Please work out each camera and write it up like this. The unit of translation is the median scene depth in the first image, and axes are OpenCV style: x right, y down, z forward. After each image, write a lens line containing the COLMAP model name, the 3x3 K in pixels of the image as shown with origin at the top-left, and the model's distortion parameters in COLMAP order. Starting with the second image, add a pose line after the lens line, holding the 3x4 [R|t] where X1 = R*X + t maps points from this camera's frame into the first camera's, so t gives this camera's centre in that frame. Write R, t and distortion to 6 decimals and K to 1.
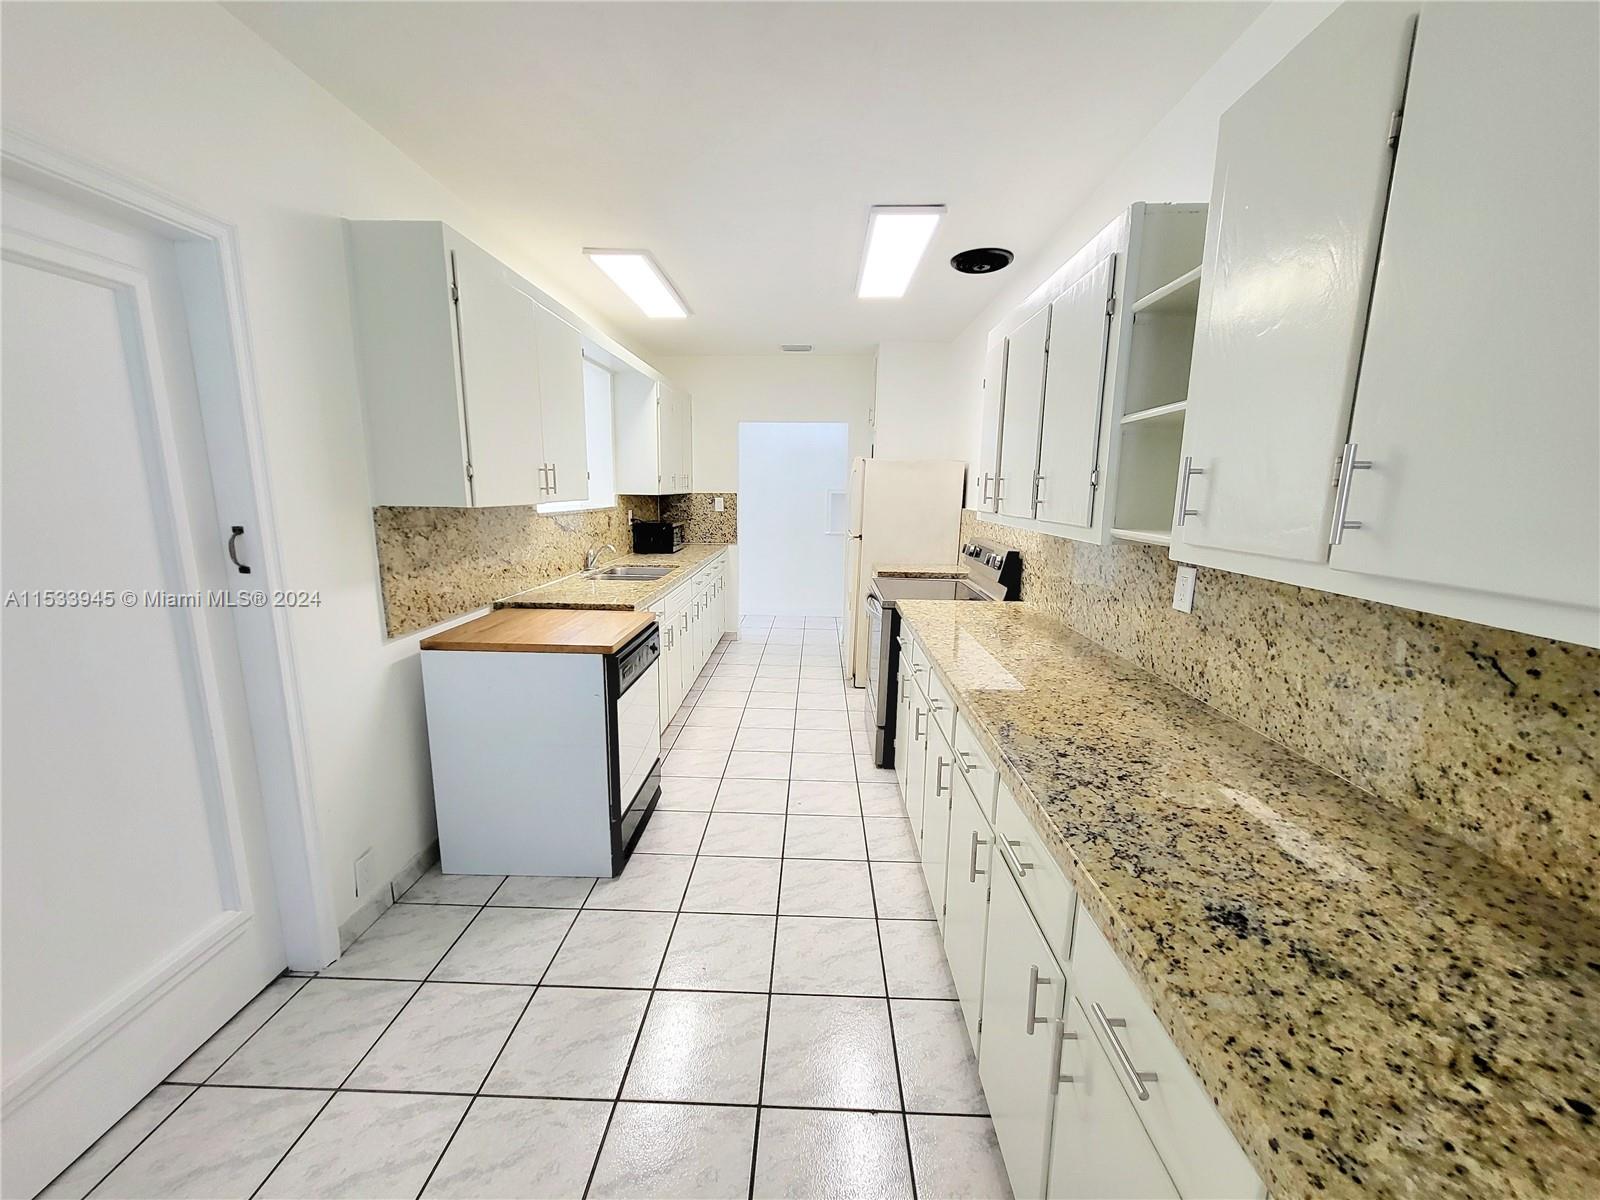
lens RADIAL K [[629.5, 0, 798.7], [0, 629.5, 599.6], [0, 0, 1]] dist [0.002468, 0.000079]
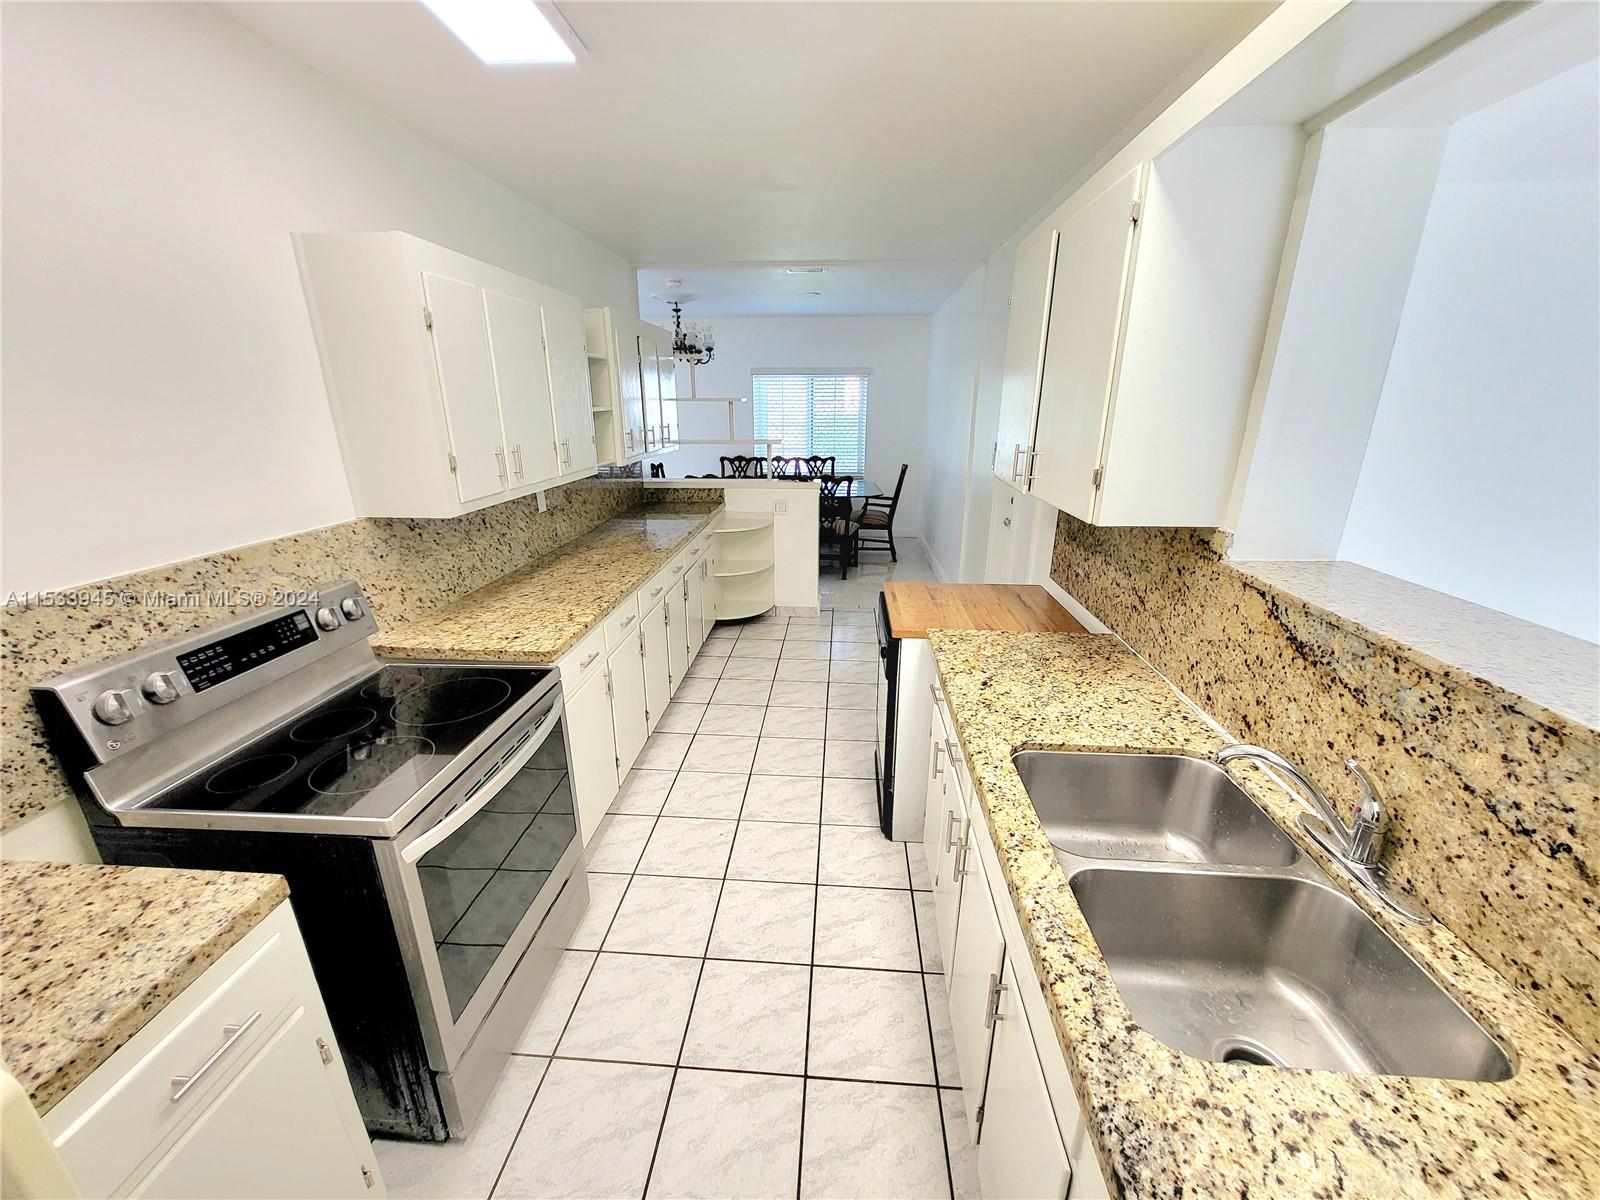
lens RADIAL K [[629.5, 0, 797.0], [0, 629.5, 607.6], [0, 0, 1]] dist [0.002468, 0.000079]
pose [[-0.999084, -0.022820, 0.036203, -0.209400], [-0.002669, 0.877541, 0.479494, -0.618423], [-0.042711, 0.478958, -0.876798, 2.707643]]
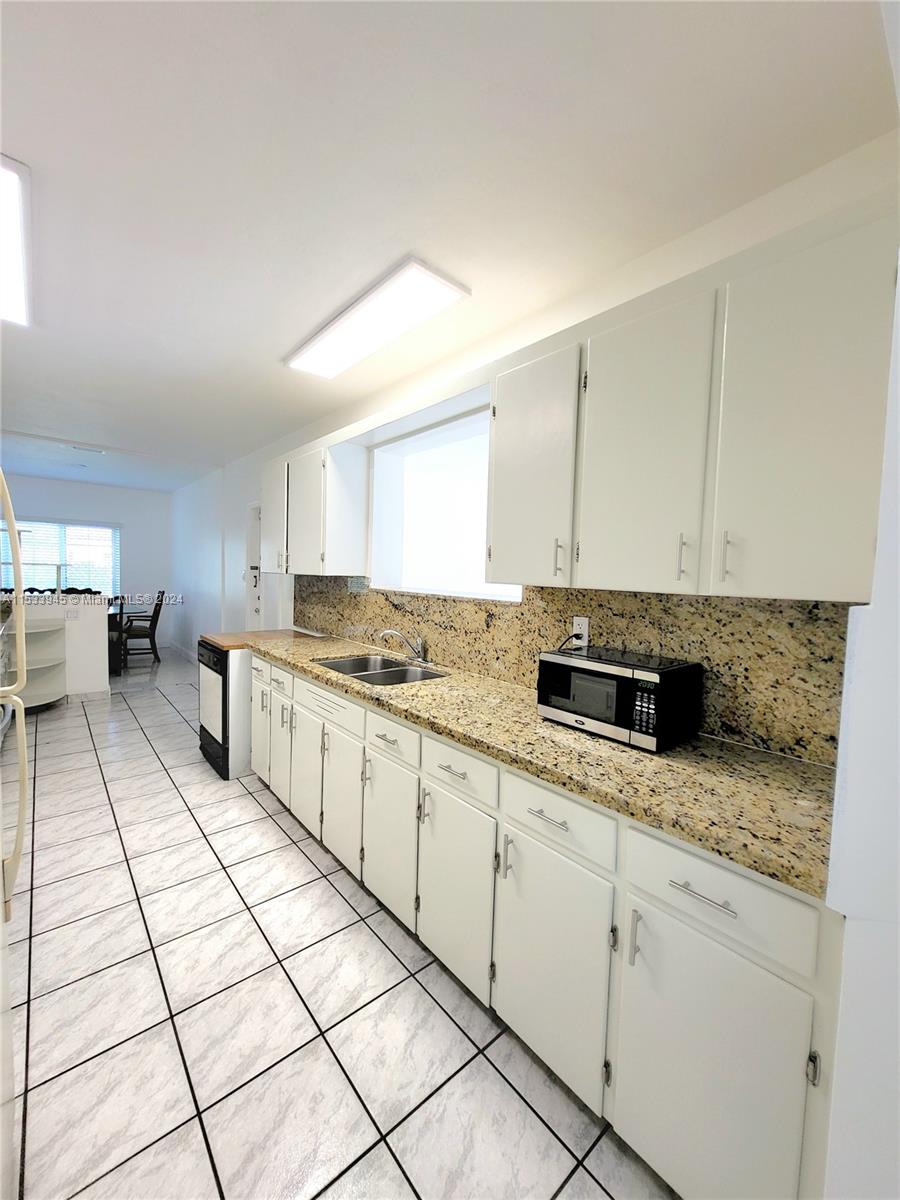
lens RADIAL K [[472.1, 0, 443.8], [0, 472.1, 595.1], [0, 0, 1]] dist [0.002468, 0.000079]
pose [[-0.741259, 0.000672, -0.671219, 0.215946], [-0.157541, 0.971891, 0.174953, -0.580511], [0.652469, 0.235430, -0.720317, 3.352049]]
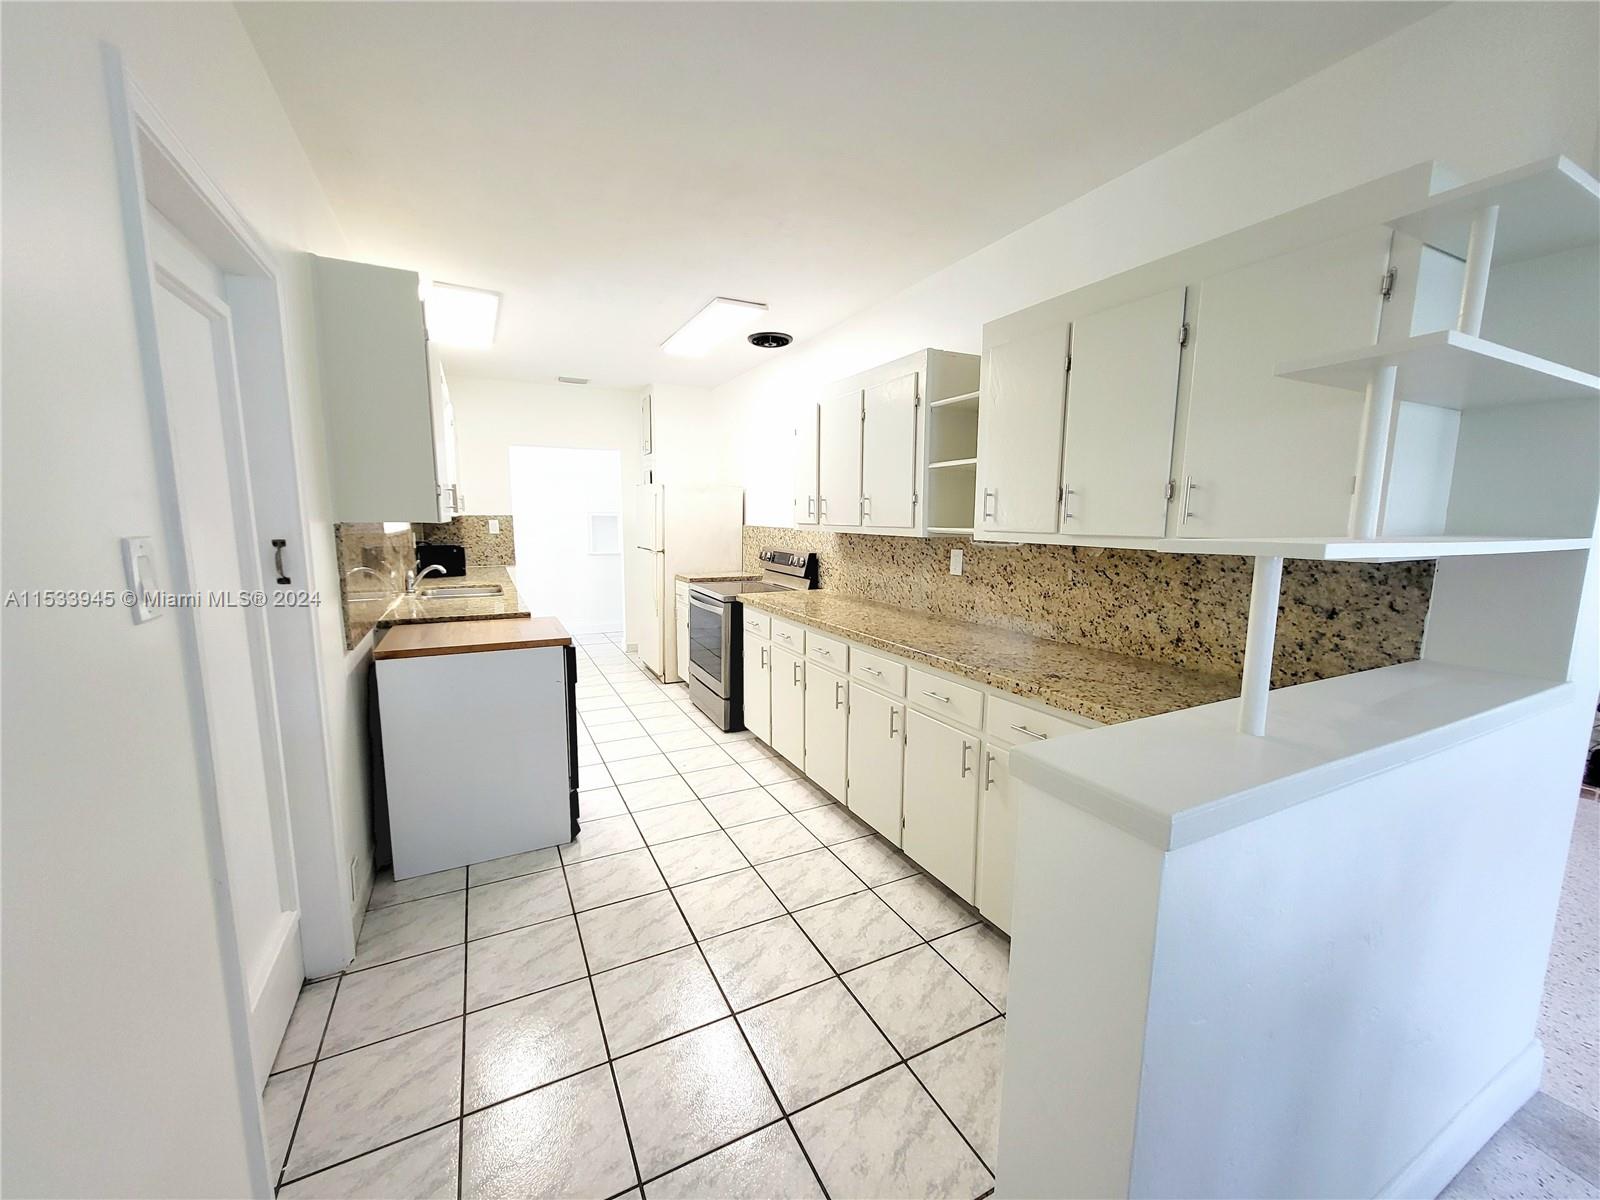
lens RADIAL K [[629.5, 0, 796.8], [0, 629.5, 599.9], [0, 0, 1]] dist [0.002468, 0.000079]
pose [[0.878301, -0.071584, 0.472718, -0.602580], [0.089605, 0.995854, -0.015682, 0.074711], [-0.469636, 0.056132, 0.881074, -0.318746]]
